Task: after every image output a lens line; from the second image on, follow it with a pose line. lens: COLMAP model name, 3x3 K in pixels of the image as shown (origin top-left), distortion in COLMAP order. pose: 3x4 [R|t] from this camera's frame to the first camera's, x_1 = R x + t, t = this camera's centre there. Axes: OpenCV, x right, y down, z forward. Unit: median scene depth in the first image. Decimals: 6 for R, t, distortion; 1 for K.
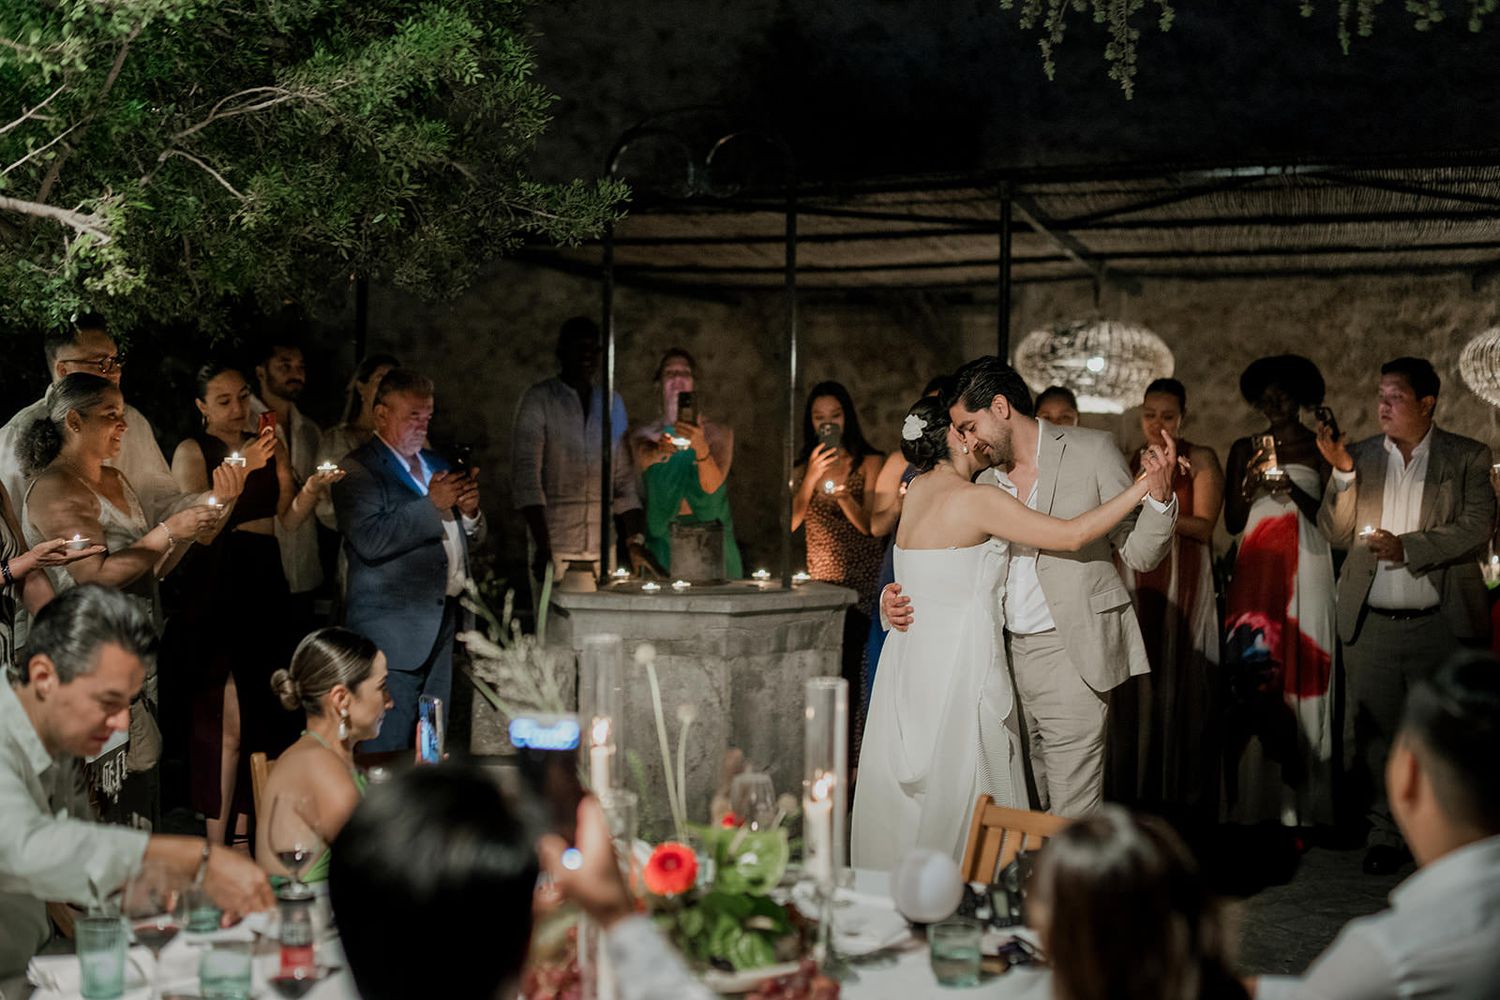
lens RADIAL K [[2183.9, 0, 748.9], [0, 2183.9, 497.4], [0, 0, 1]] dist [-0.080802, -0.033930]
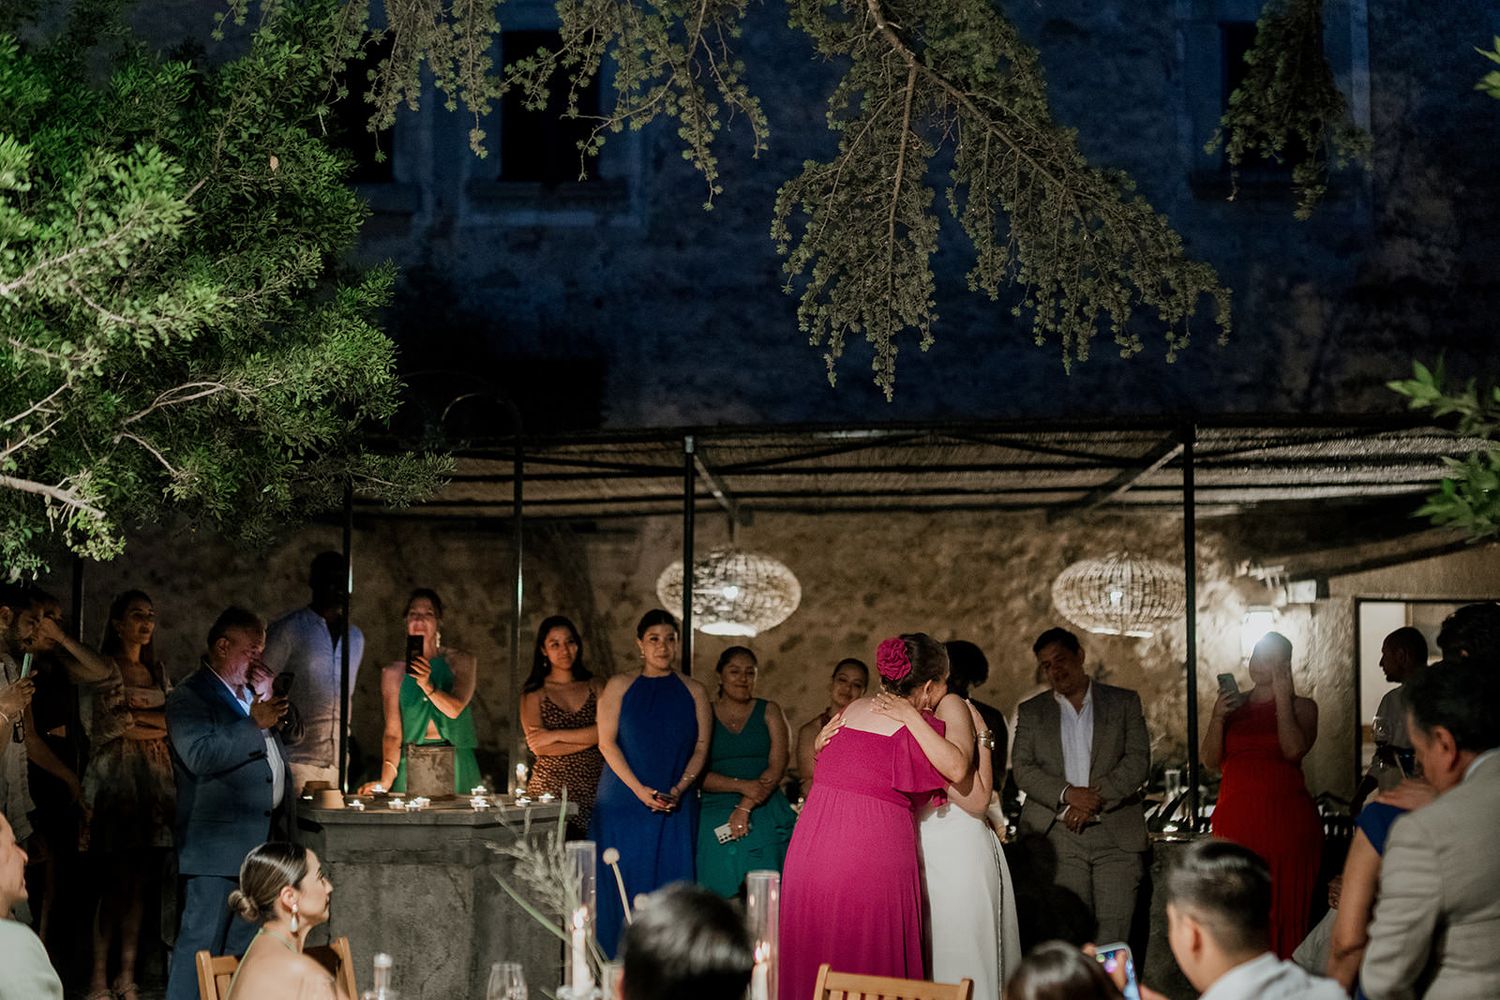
lens RADIAL K [[2188.5, 0, 751.8], [0, 2188.5, 496.2], [0, 0, 1]] dist [-0.074963, -0.056621]
pose [[0.976020, 0.012064, 0.217345, -0.089348], [0.008814, 0.995454, -0.094834, -0.005708], [-0.217501, 0.094476, 0.971477, -0.100447]]
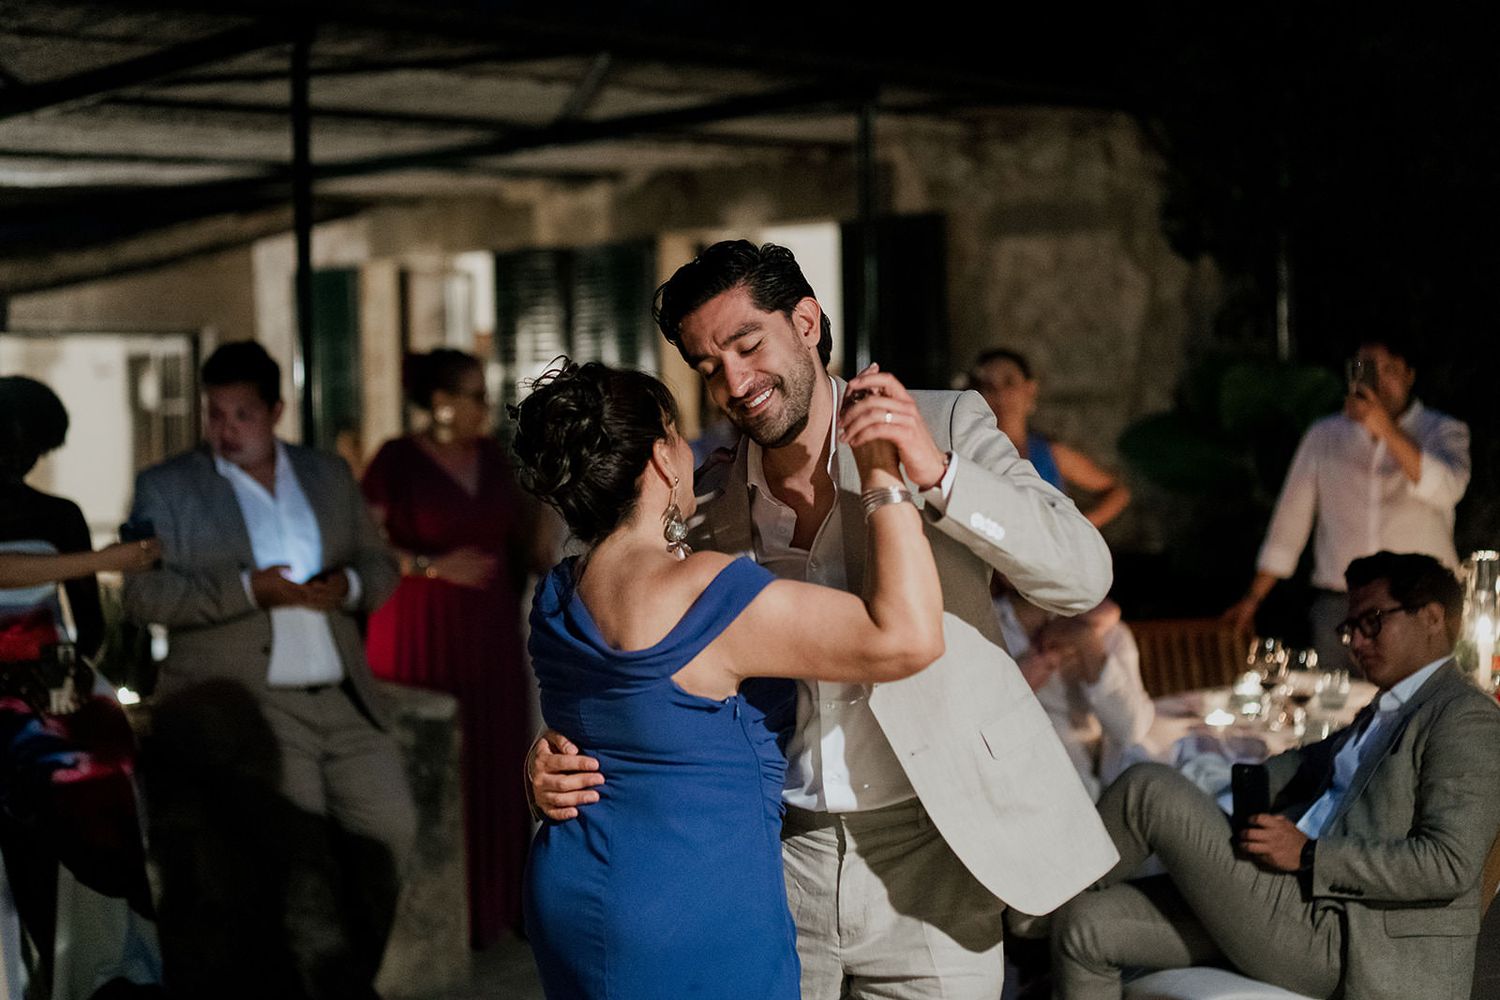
lens RADIAL K [[2185.2, 0, 787.6], [0, 2185.2, 497.3], [0, 0, 1]] dist [-0.089896, -0.021631]
pose [[0.473592, -0.055562, 0.878990, -0.150969], [0.044514, 0.998243, 0.039117, -0.014636], [-0.879619, 0.020602, 0.475233, 0.433241]]
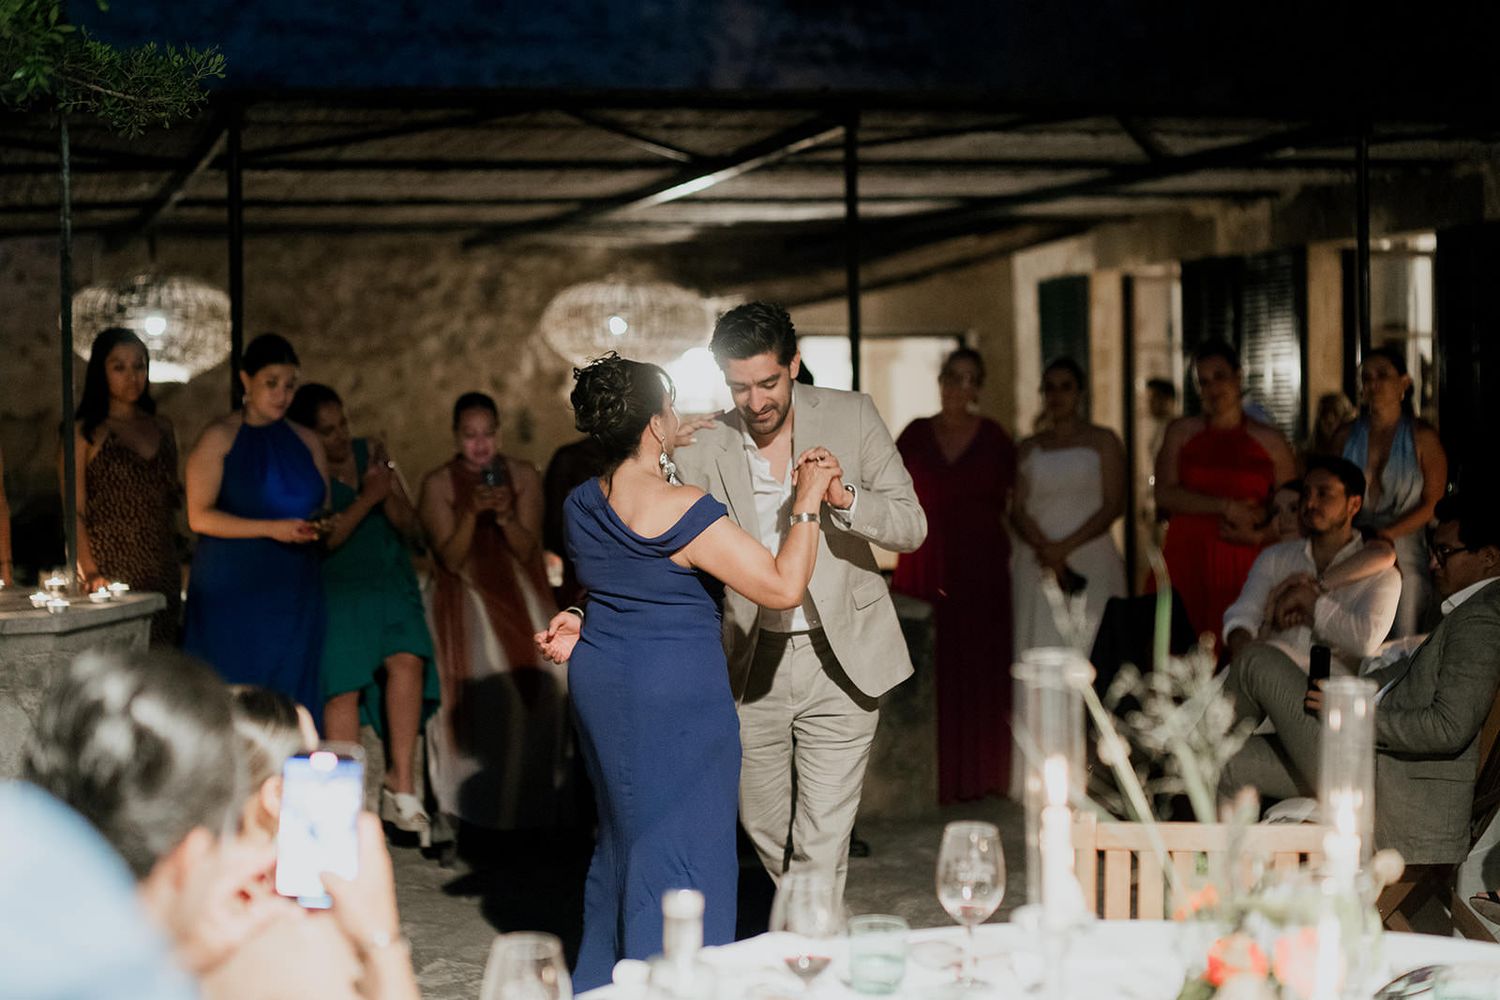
lens RADIAL K [[2180.1, 0, 742.0], [0, 2180.1, 505.8], [0, 0, 1]] dist [-0.062562, -0.140651]
pose [[0.817590, -0.048186, 0.573780, -0.195691], [0.040366, 0.998837, 0.026363, -0.002177], [-0.574384, 0.001607, 0.818585, 0.175568]]
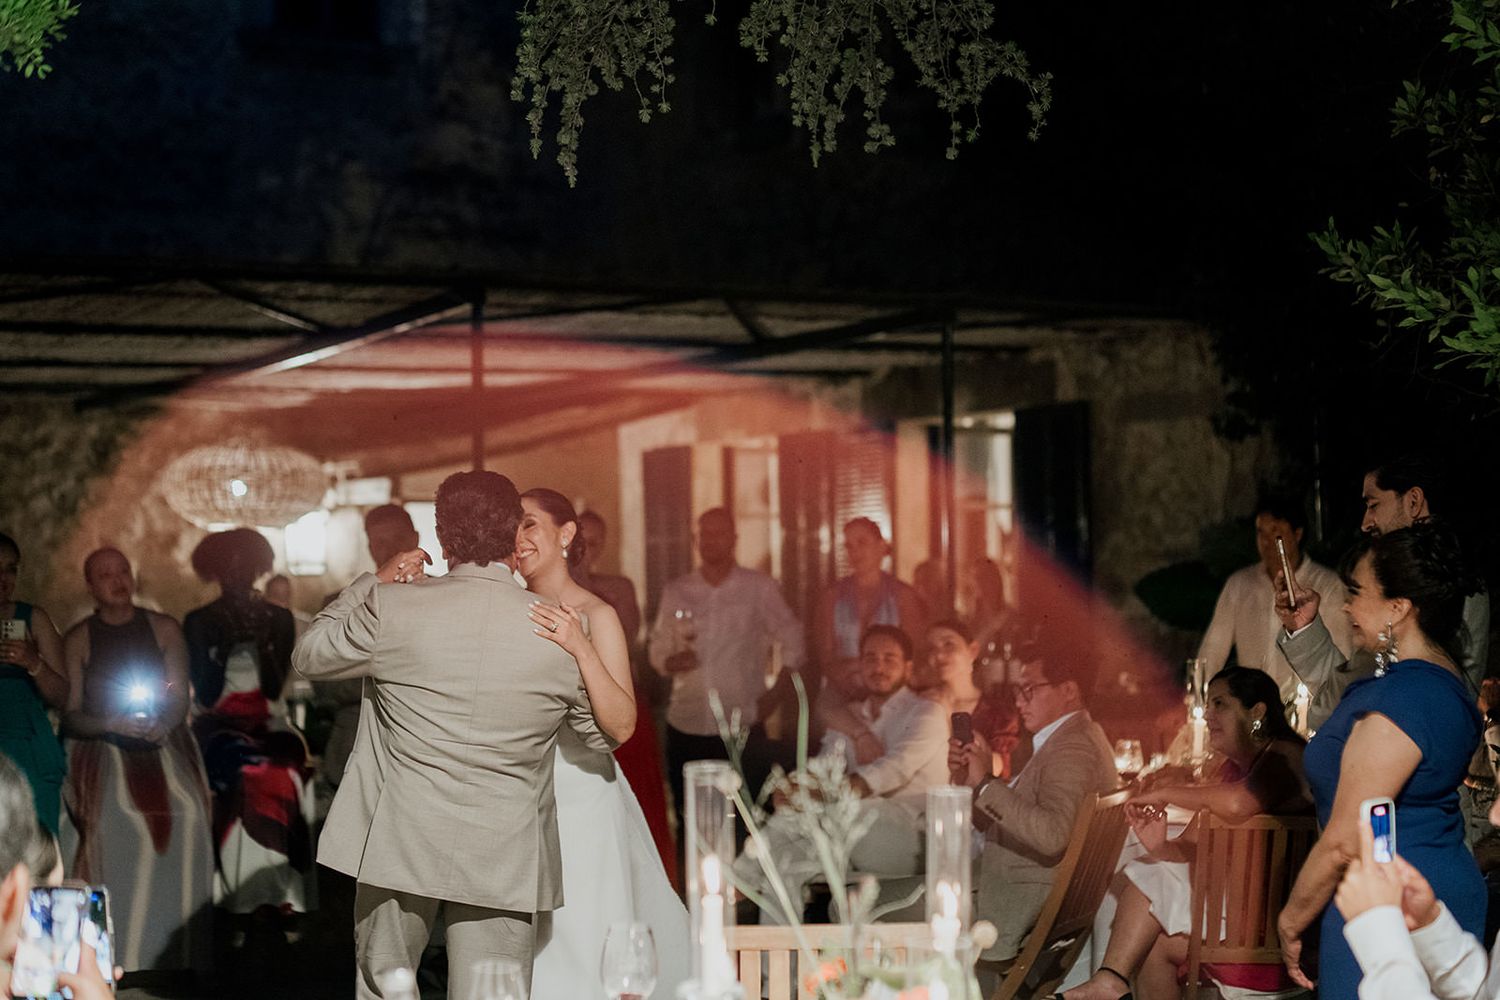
lens RADIAL K [[2183.9, 0, 748.9], [0, 2183.9, 497.4], [0, 0, 1]] dist [-0.080802, -0.033930]
pose [[0.694638, 0.008706, 0.719306, -0.235911], [0.036324, 0.998227, -0.047160, 0.000682], [-0.718441, 0.058887, 0.693090, 0.145938]]
